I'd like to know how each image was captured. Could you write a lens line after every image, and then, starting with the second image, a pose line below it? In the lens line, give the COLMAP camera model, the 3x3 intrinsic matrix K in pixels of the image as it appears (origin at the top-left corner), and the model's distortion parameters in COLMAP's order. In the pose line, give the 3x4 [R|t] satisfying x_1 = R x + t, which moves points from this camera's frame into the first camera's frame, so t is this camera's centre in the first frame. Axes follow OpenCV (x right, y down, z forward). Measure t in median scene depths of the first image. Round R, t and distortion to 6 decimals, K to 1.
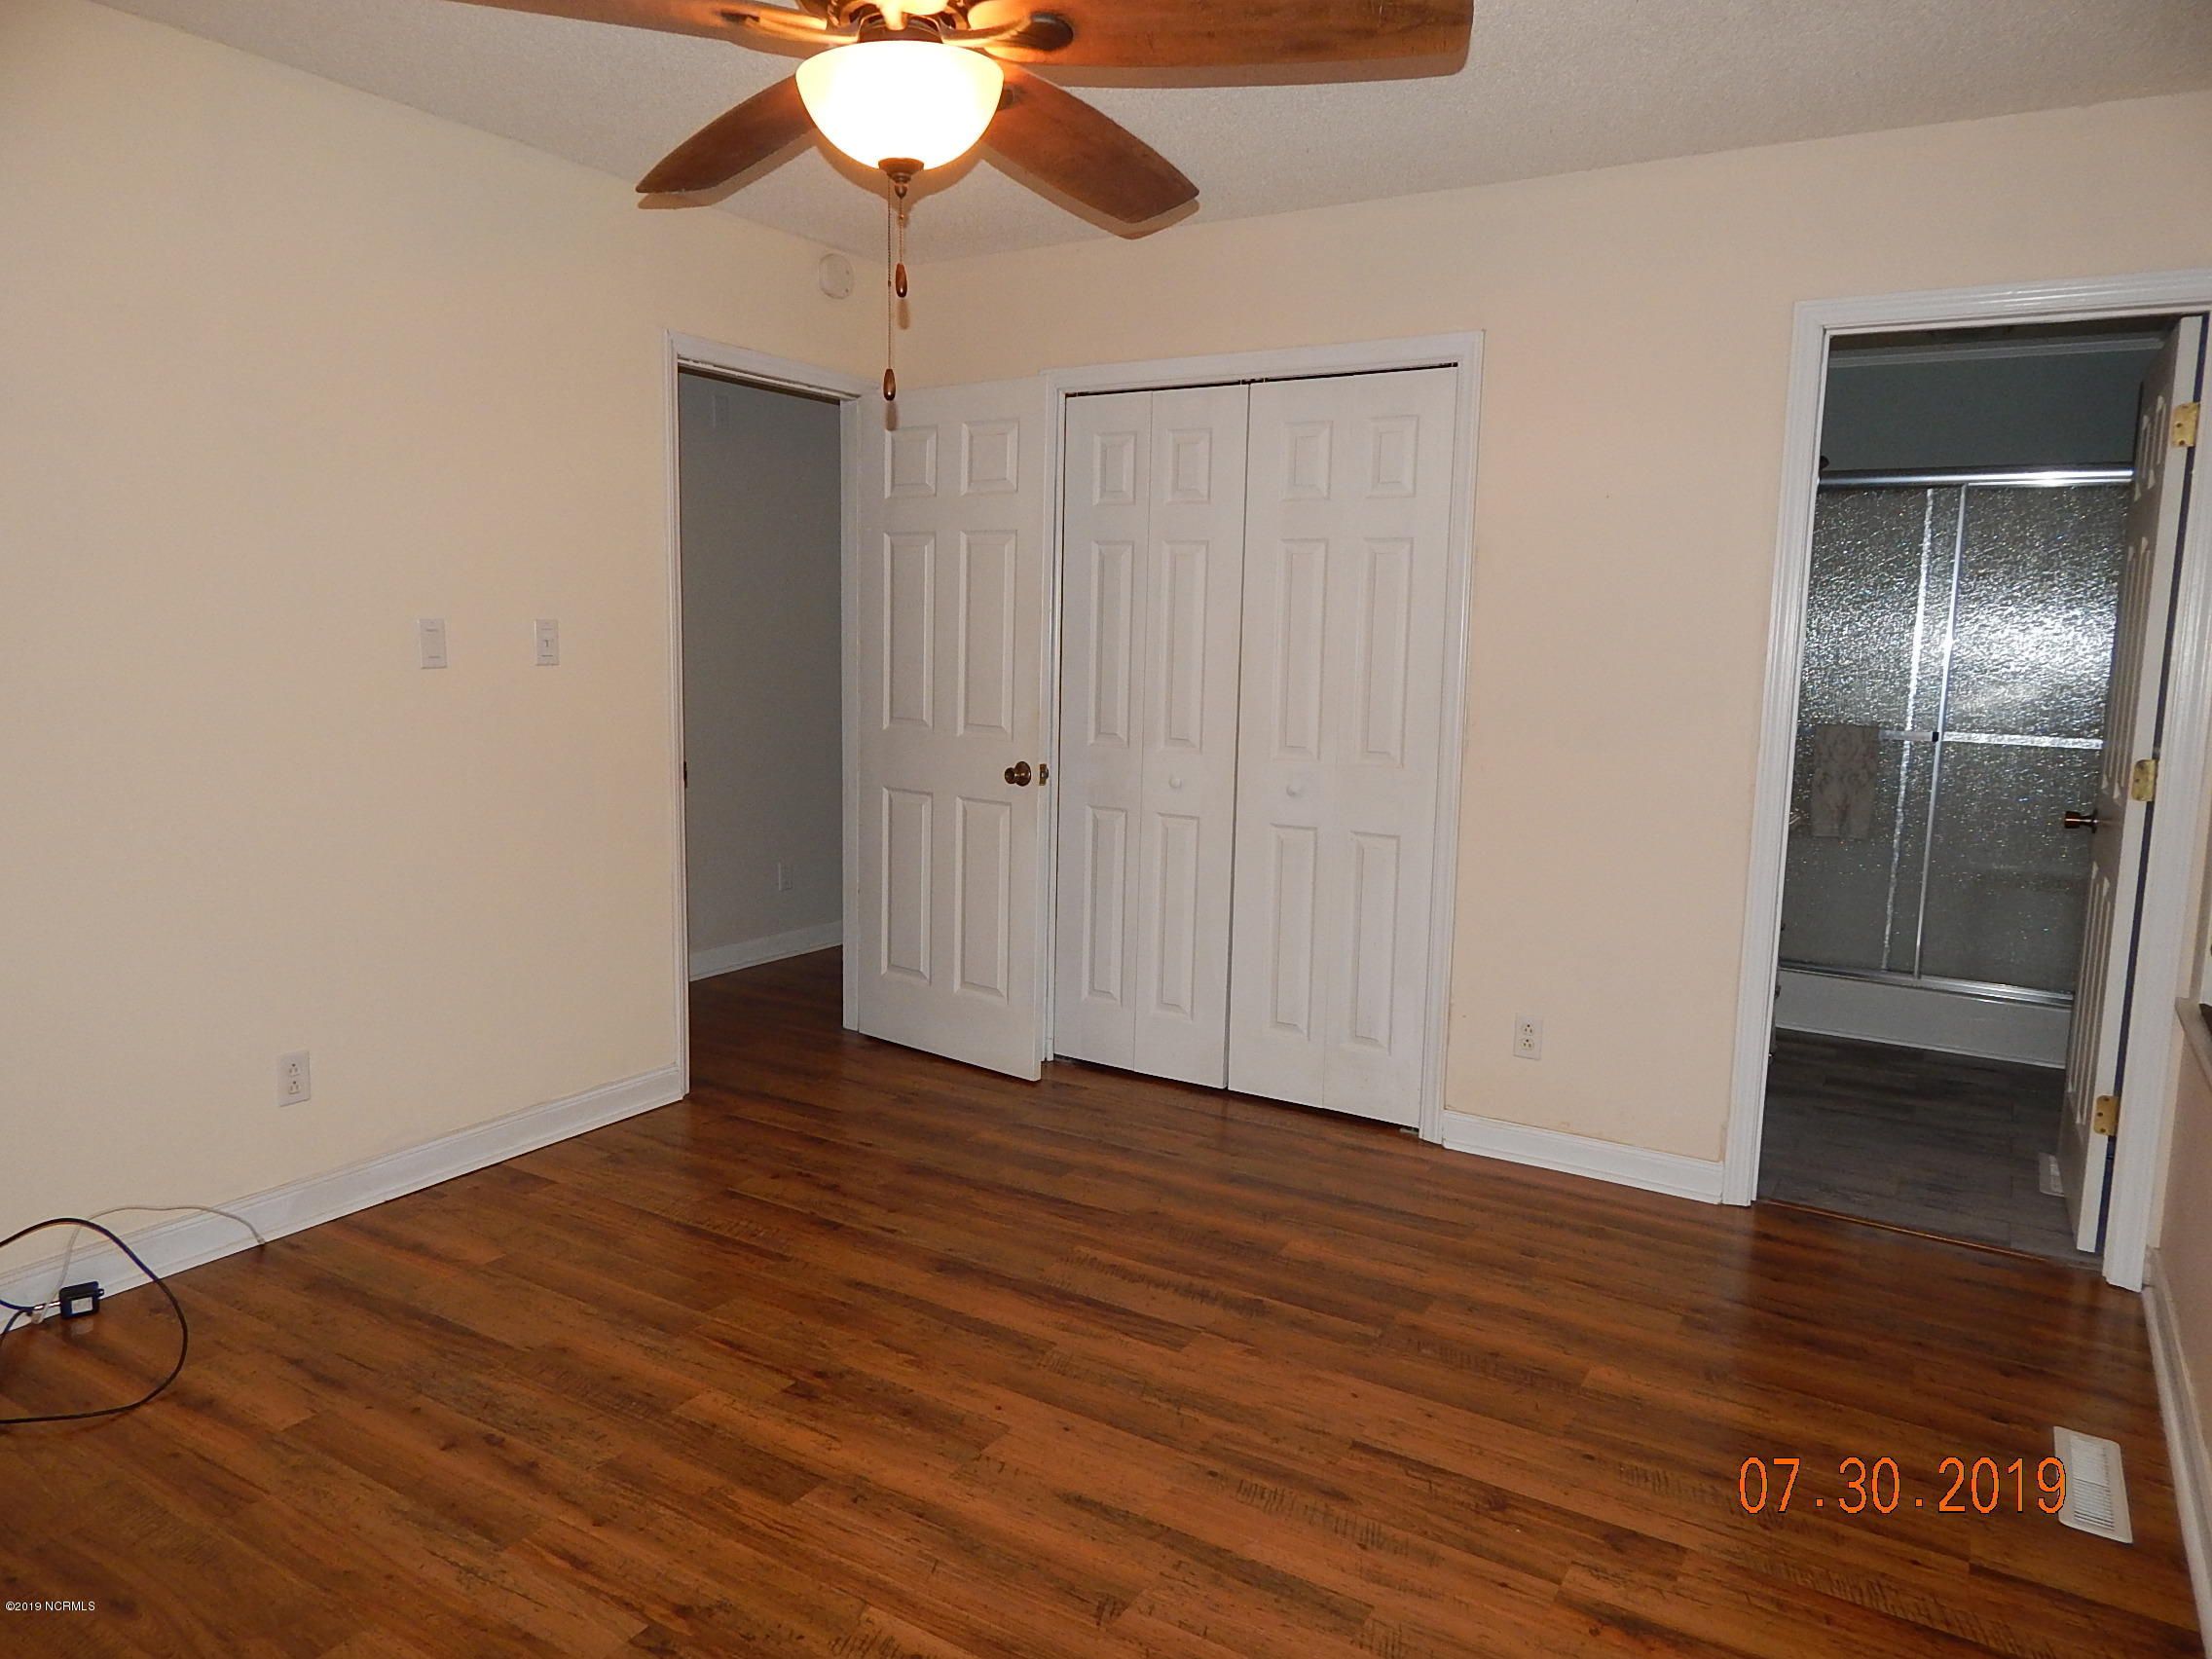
lens RADIAL K [[1456.9, 0, 1108.0], [0, 1456.9, 830.3], [0, 0, 1]] dist [0.005684, -0.012261]
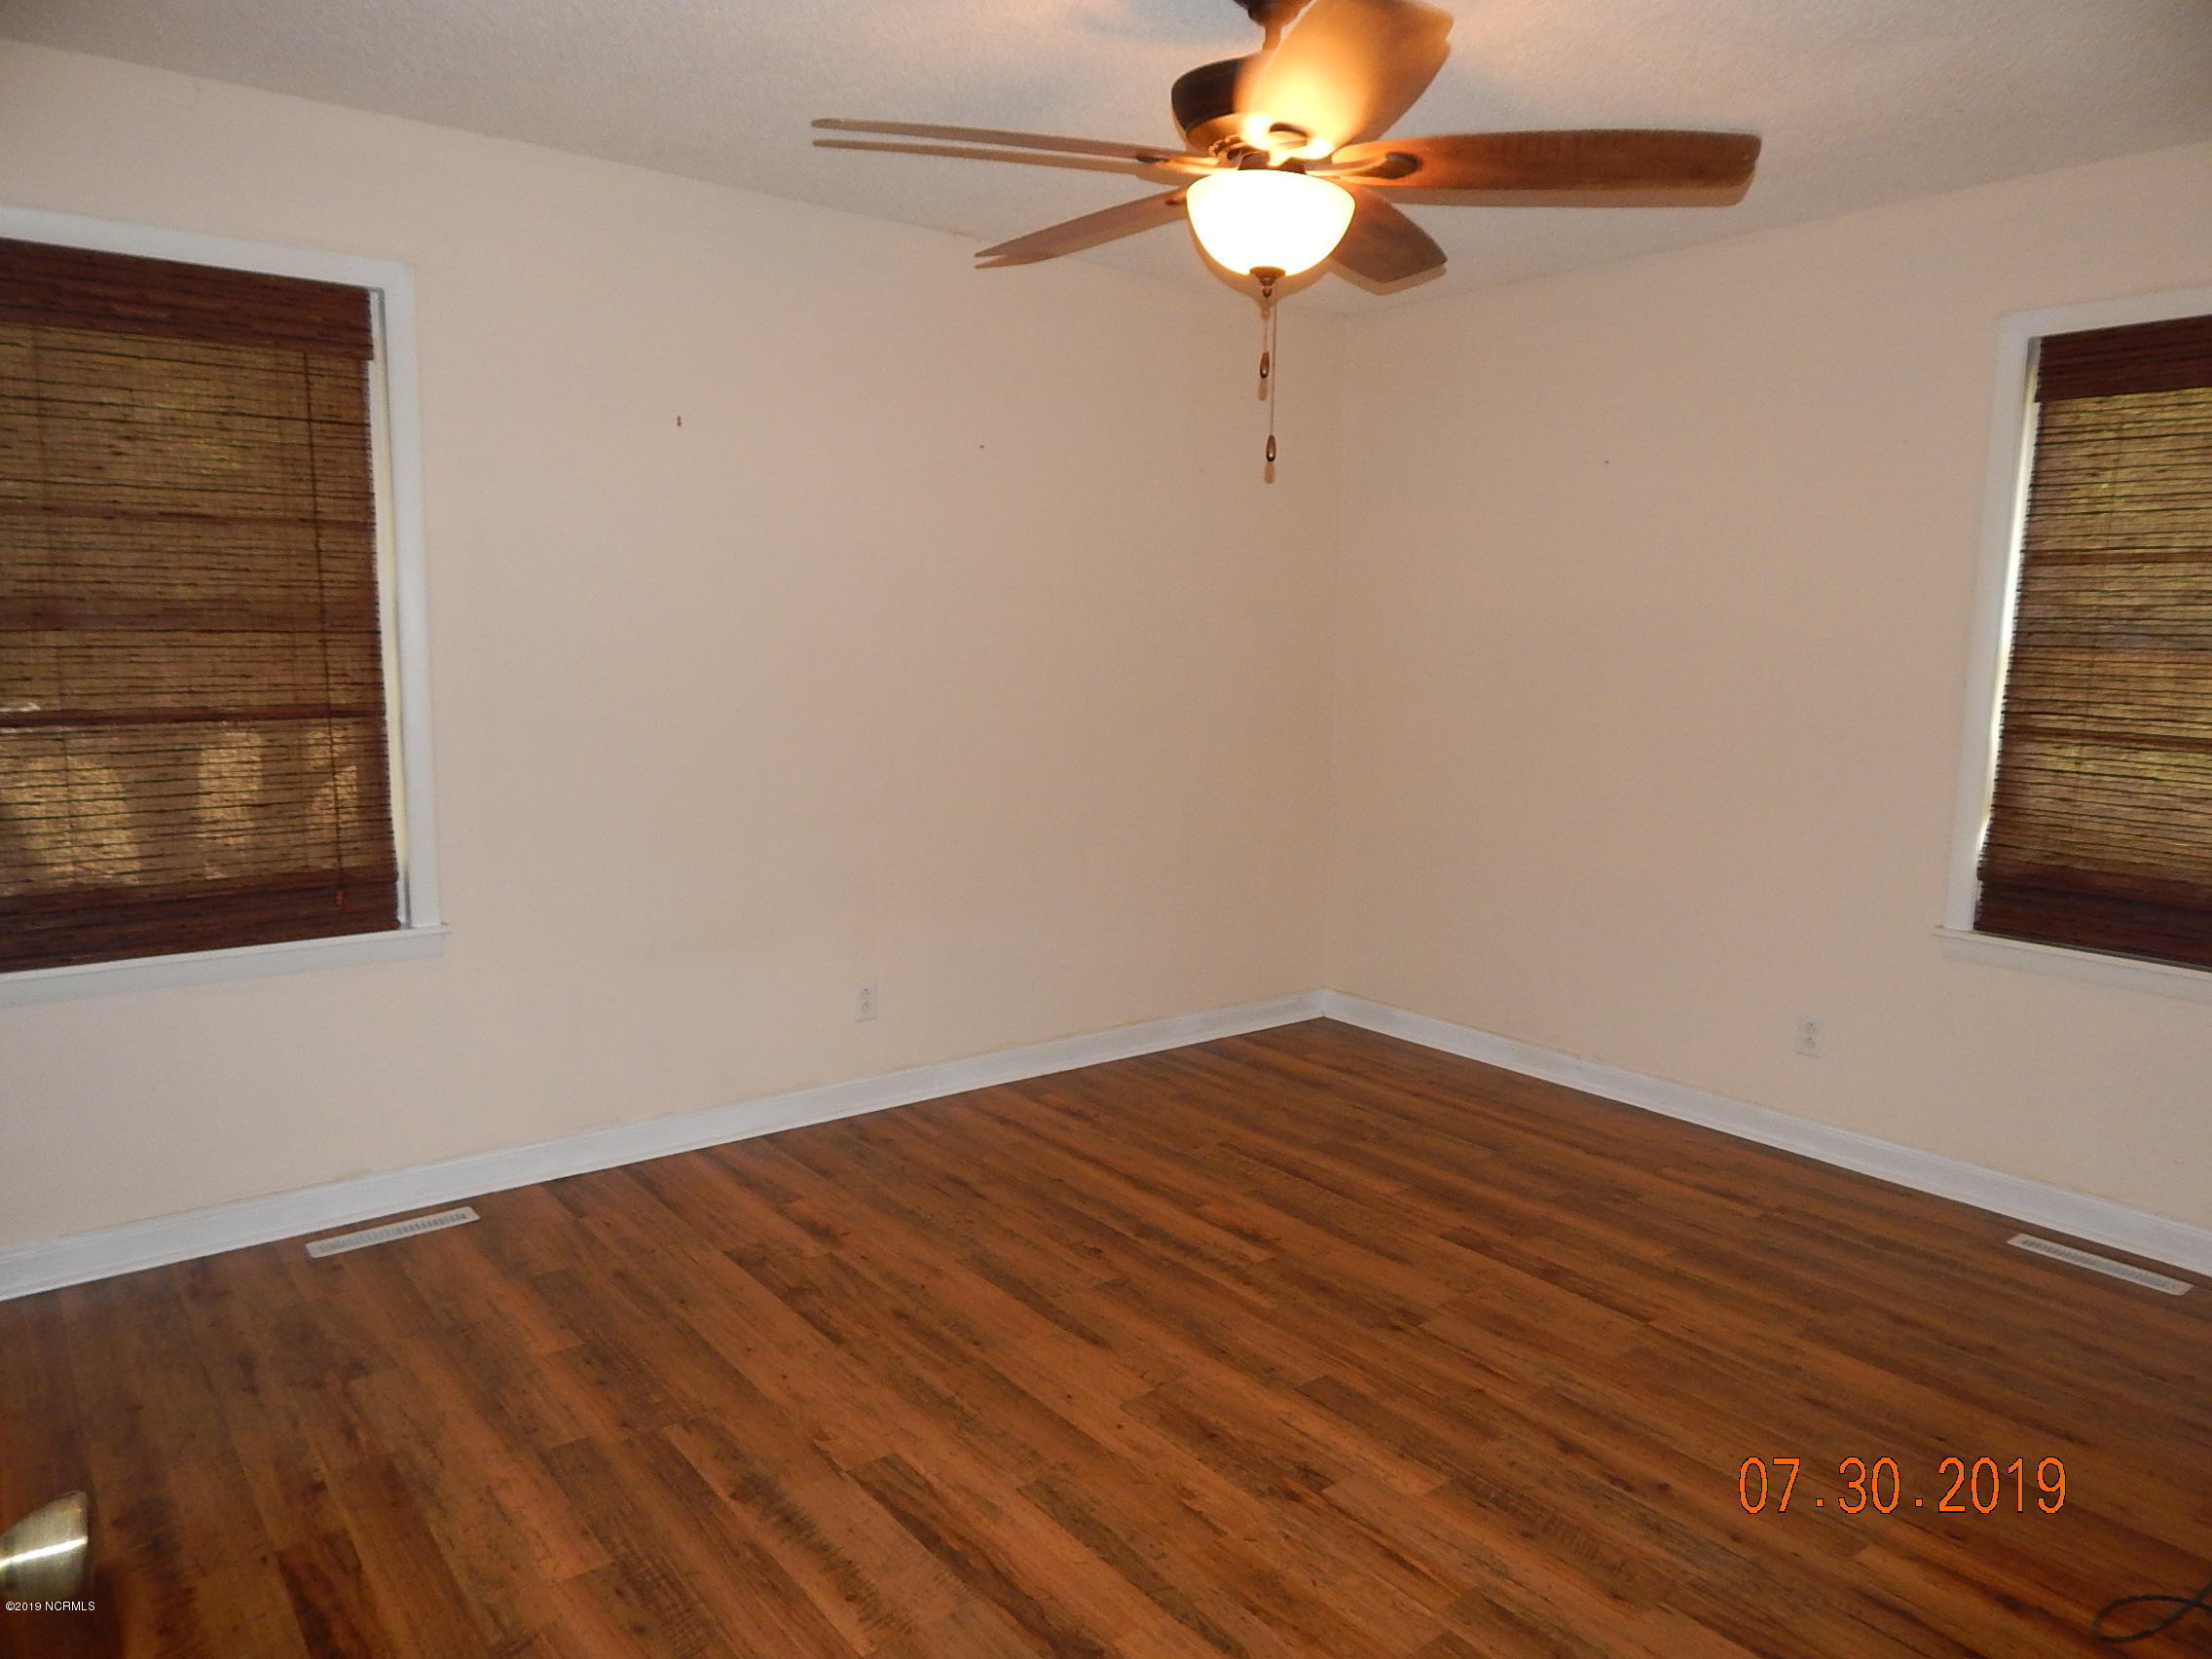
lens RADIAL K [[1456.9, 0, 1108.3], [0, 1456.9, 829.4], [0, 0, 1]] dist [0.005684, -0.012261]
pose [[-0.938225, -0.082476, 0.336052, -0.366072], [0.010745, 0.963766, 0.266532, -0.261980], [-0.345858, 0.253678, -0.903343, 1.784083]]
